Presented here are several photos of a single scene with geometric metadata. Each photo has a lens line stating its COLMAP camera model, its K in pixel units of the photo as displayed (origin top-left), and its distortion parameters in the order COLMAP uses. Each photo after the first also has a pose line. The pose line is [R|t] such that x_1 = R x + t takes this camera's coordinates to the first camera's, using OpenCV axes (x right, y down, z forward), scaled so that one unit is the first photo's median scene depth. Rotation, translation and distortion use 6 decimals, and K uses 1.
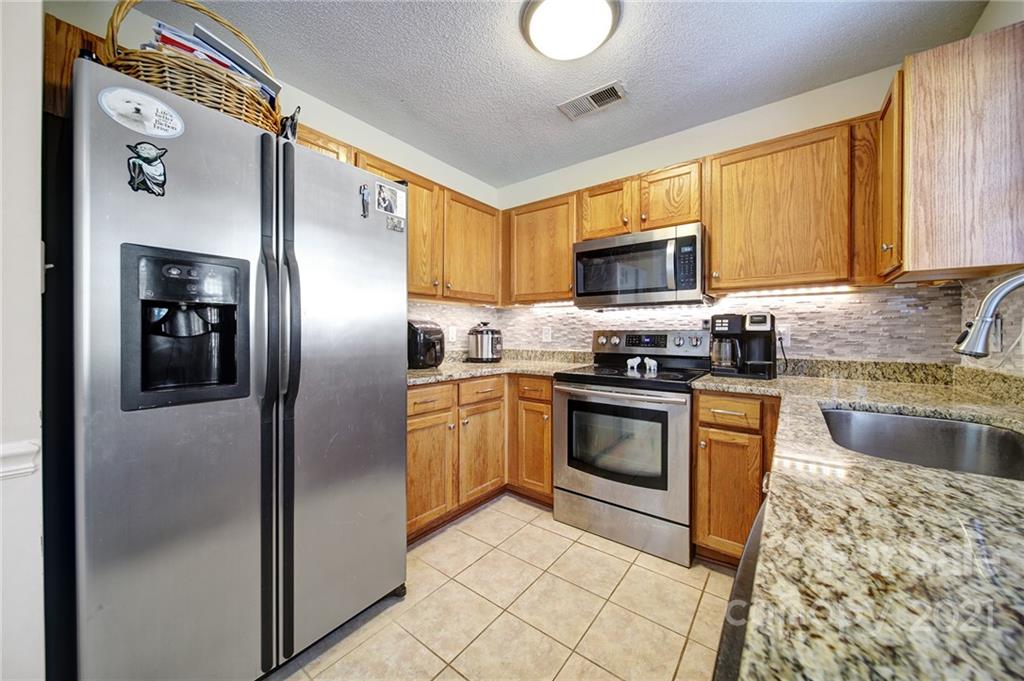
lens RADIAL K [[361.1, 0, 505.9], [0, 361.1, 336.4], [0, 0, 1]] dist [-0.006045, -0.000519]
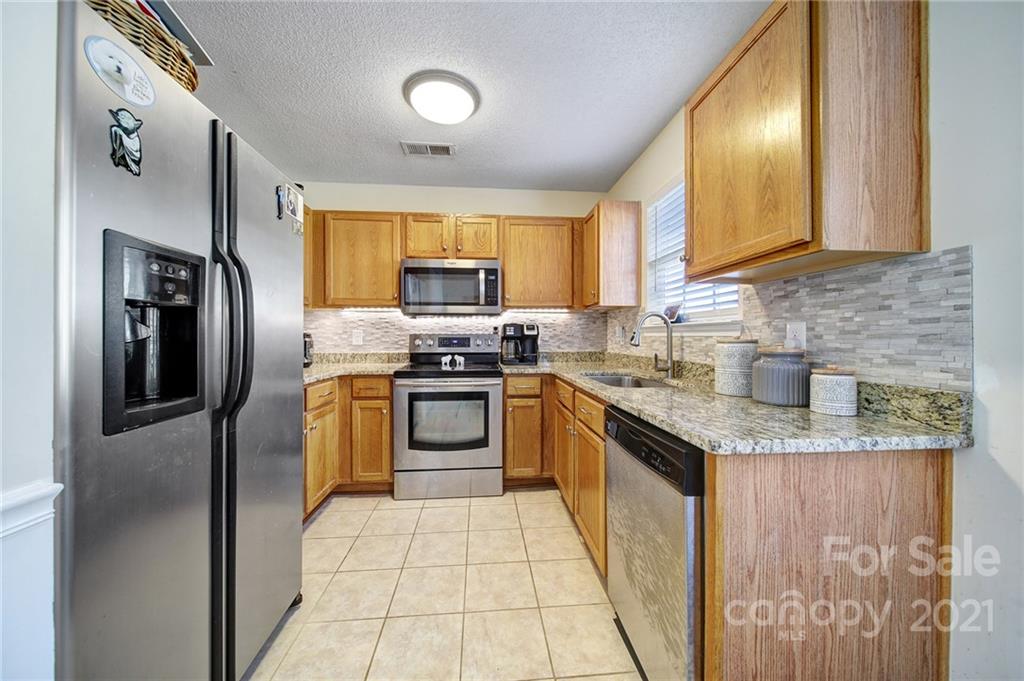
lens RADIAL K [[361.1, 0, 509.7], [0, 361.1, 336.5], [0, 0, 1]] dist [-0.006045, -0.000519]
pose [[0.733253, -0.003137, 0.679949, -0.413347], [0.007594, 0.999965, -0.003576, -0.002461], [-0.679914, 0.007786, 0.733251, -0.094898]]
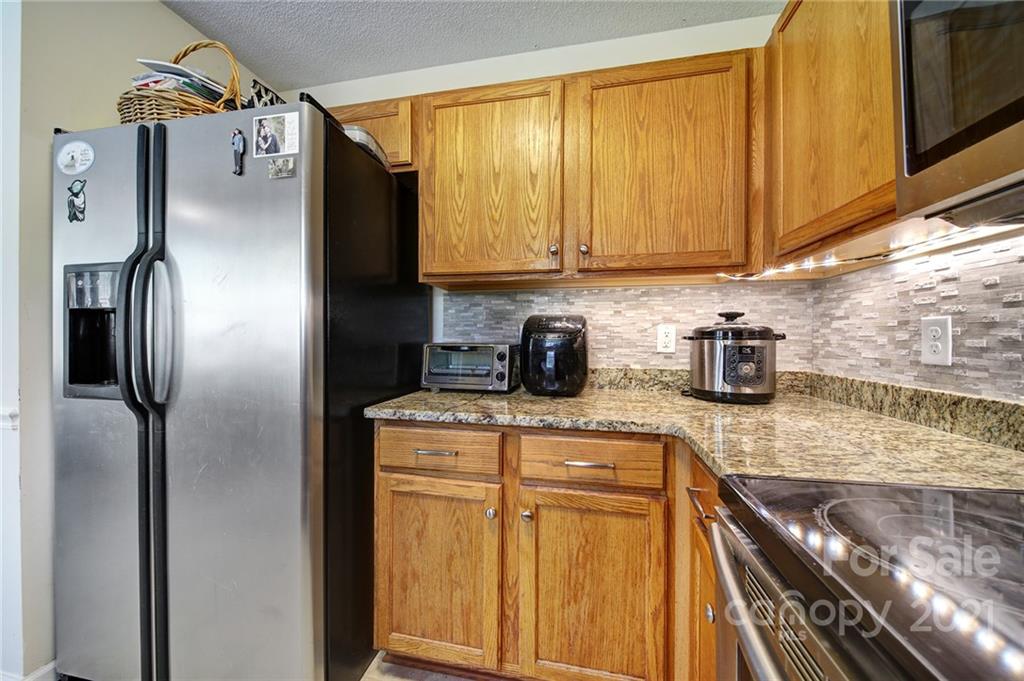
lens RADIAL K [[361.1, 0, 511.3], [0, 361.1, 338.6], [0, 0, 1]] dist [-0.006045, -0.000519]
pose [[0.446848, 0.000222, -0.894610, 0.341308], [-0.008578, 0.999955, -0.004037, -0.003357], [0.894569, 0.009478, 0.446829, 0.808604]]
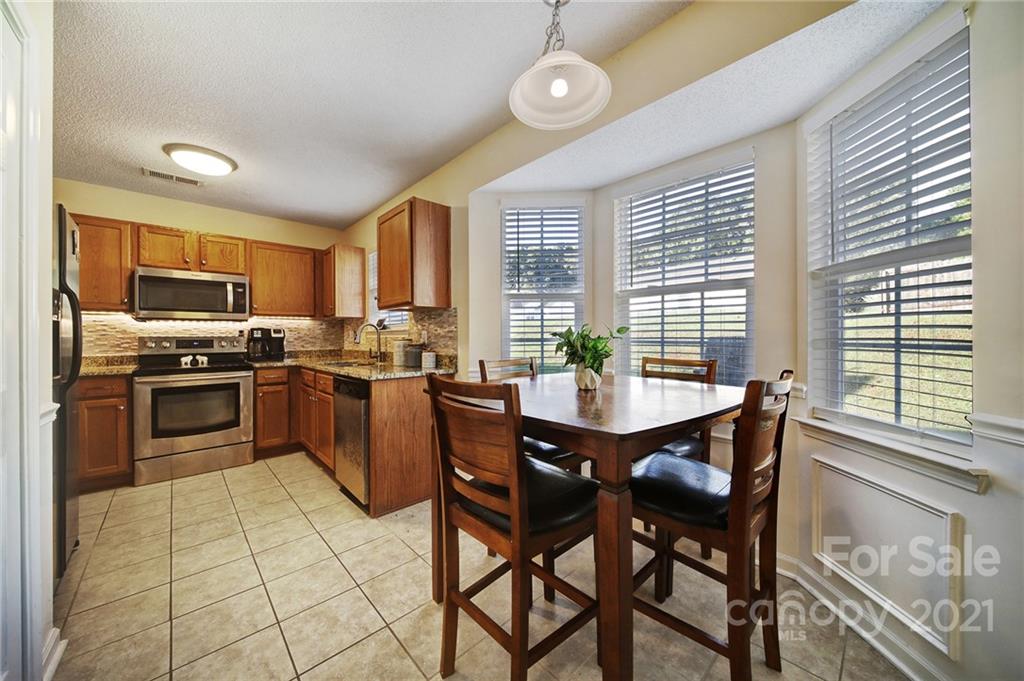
lens RADIAL K [[361.1, 0, 515.7], [0, 361.1, 336.7], [0, 0, 1]] dist [-0.006045, -0.000519]
pose [[0.149035, -0.003799, 0.988825, -1.001959], [0.015332, 0.999881, 0.001531, 0.000513], [-0.988713, 0.014932, 0.149075, -0.564556]]
